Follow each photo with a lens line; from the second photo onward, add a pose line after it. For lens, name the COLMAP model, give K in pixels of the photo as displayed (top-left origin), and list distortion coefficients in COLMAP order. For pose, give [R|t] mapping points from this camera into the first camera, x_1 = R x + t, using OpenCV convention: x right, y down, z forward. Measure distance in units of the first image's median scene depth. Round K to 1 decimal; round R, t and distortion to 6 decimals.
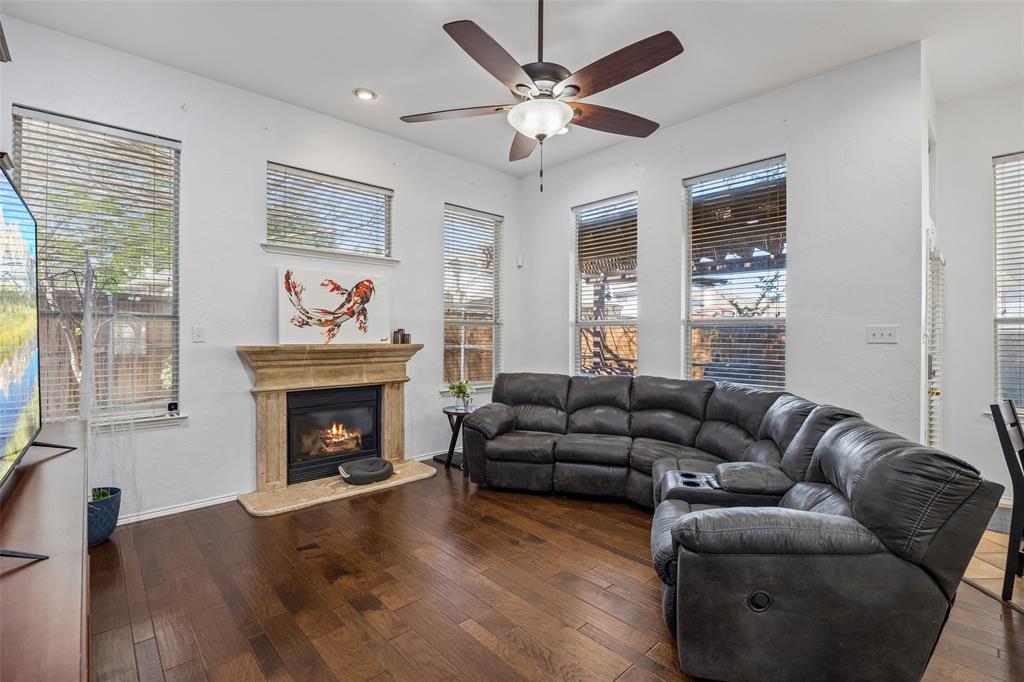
lens RADIAL K [[467.6, 0, 519.3], [0, 467.6, 333.9], [0, 0, 1]] dist [-0.003224, -0.001402]
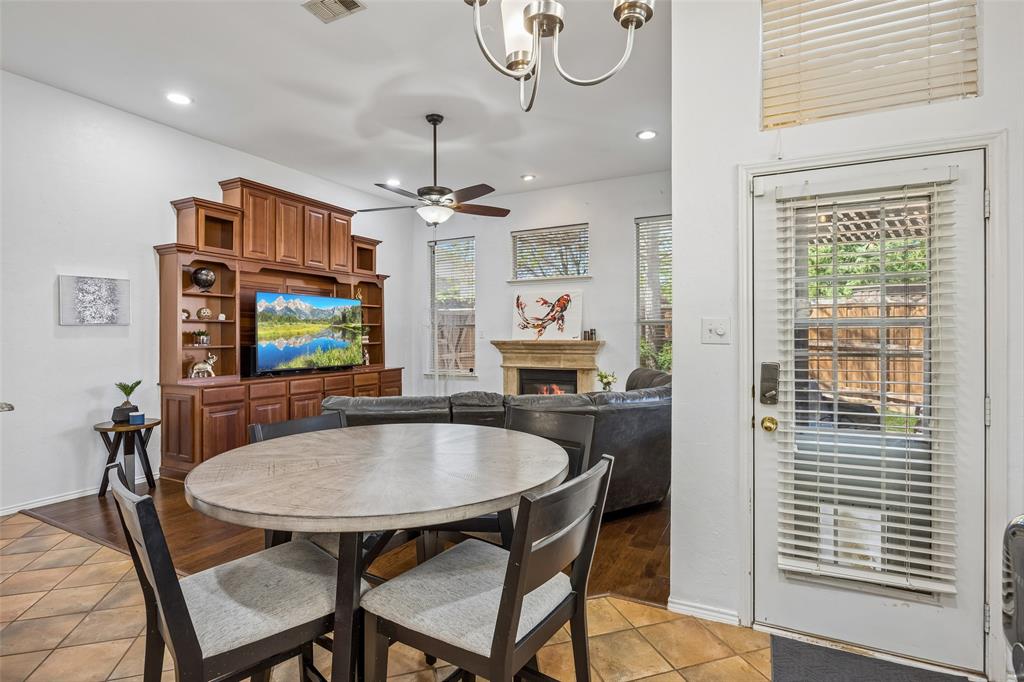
lens RADIAL K [[515.7, 0, 498.8], [0, 515.7, 334.9], [0, 0, 1]] dist [-0.010085, -0.000529]
pose [[0.302341, -0.002270, -0.953197, 1.125896], [0.010263, 0.999947, 0.000874, 0.002410], [0.953144, -0.010047, 0.302349, 0.352460]]
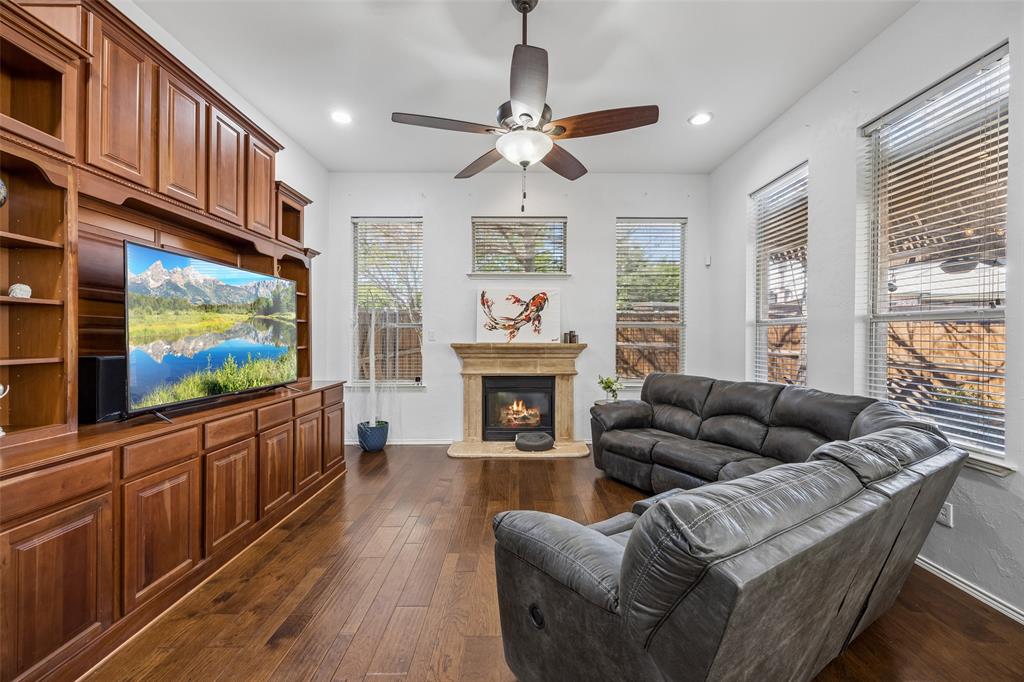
lens RADIAL K [[425.2, 0, 535.0], [0, 425.2, 337.8], [0, 0, 1]] dist [-0.004917, 0.000450]
pose [[0.730626, 0.003538, -0.682769, 0.466056], [0.001393, 0.999977, 0.006672, -0.000568], [0.682777, -0.005826, 0.730604, 0.147077]]
